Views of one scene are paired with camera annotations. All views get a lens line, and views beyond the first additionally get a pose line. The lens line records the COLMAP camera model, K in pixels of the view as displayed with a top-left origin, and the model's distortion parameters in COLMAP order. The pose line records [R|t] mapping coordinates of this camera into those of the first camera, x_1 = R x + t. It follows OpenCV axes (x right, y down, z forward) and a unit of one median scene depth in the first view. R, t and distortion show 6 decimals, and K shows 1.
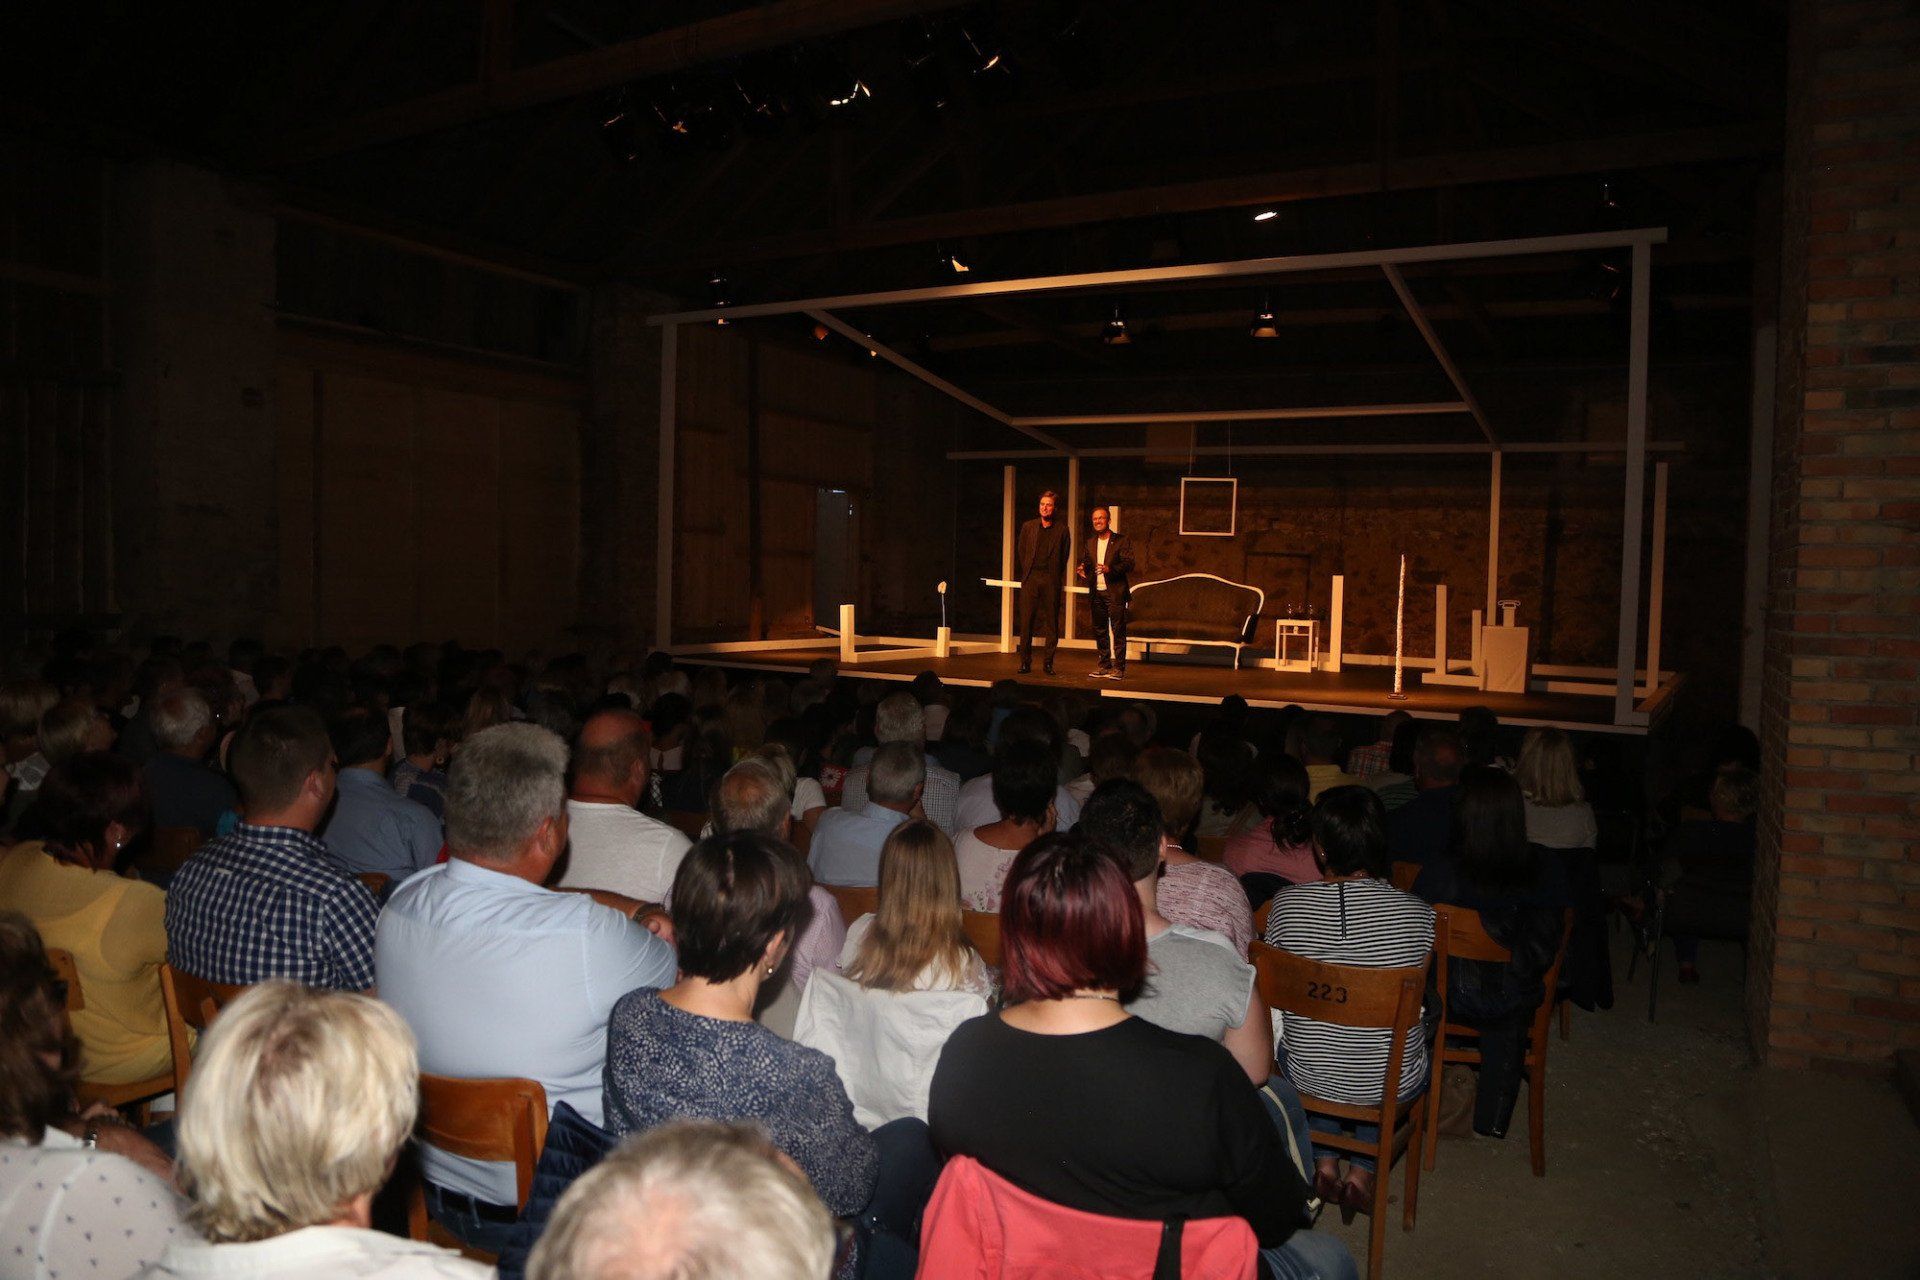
lens RADIAL K [[1313.7, 0, 962.9], [0, 1313.7, 638.2], [0, 0, 1]] dist [-0.120384, 0.073616]
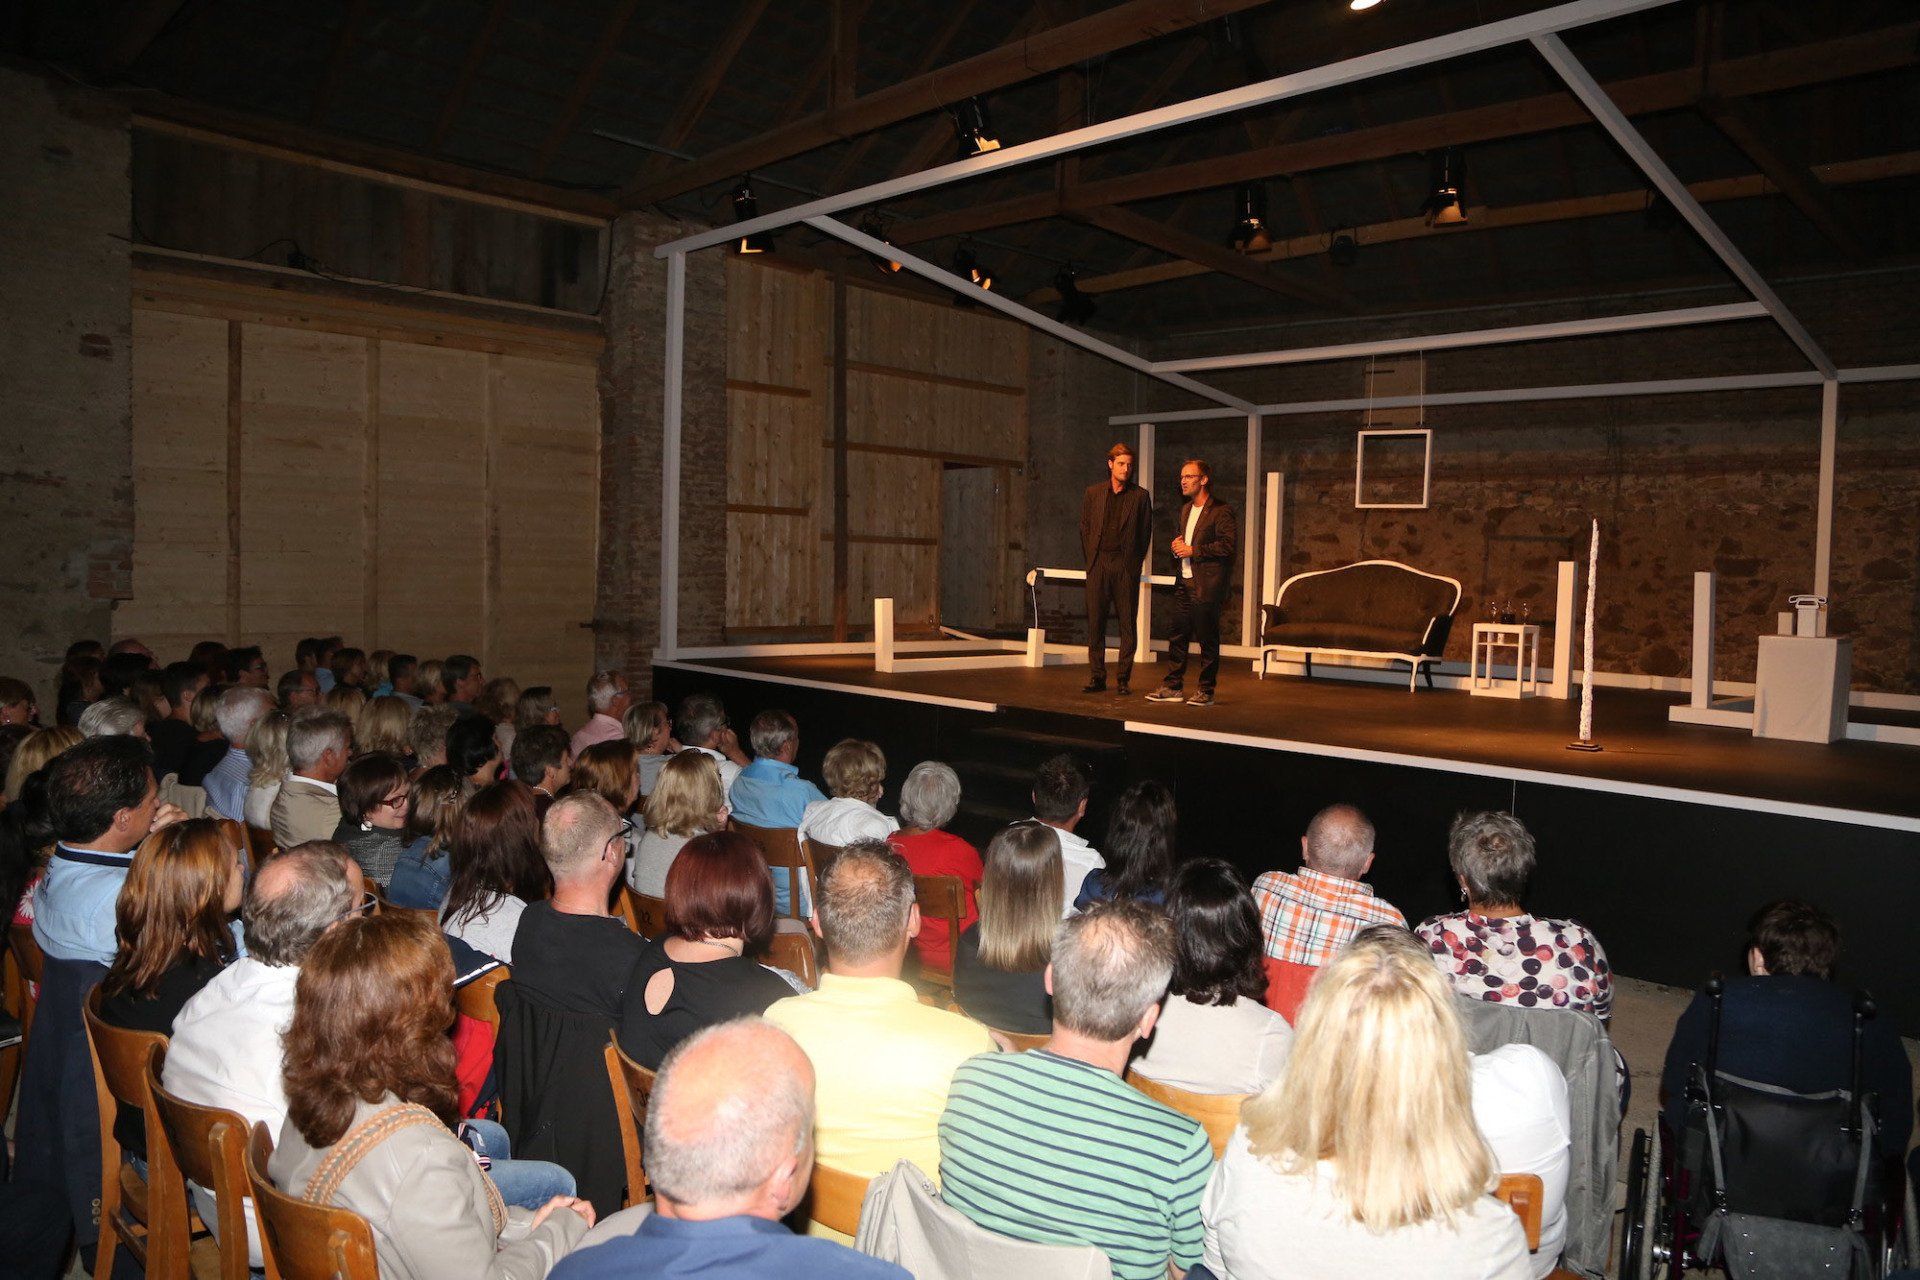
lens RADIAL K [[1313.7, 0, 962.9], [0, 1313.7, 638.2], [0, 0, 1]] dist [-0.120384, 0.073616]
pose [[0.966349, 0.012392, -0.256938, 0.149939], [-0.012389, 0.999922, 0.001628, -0.003722], [0.256938, 0.001610, 0.966427, 0.245463]]
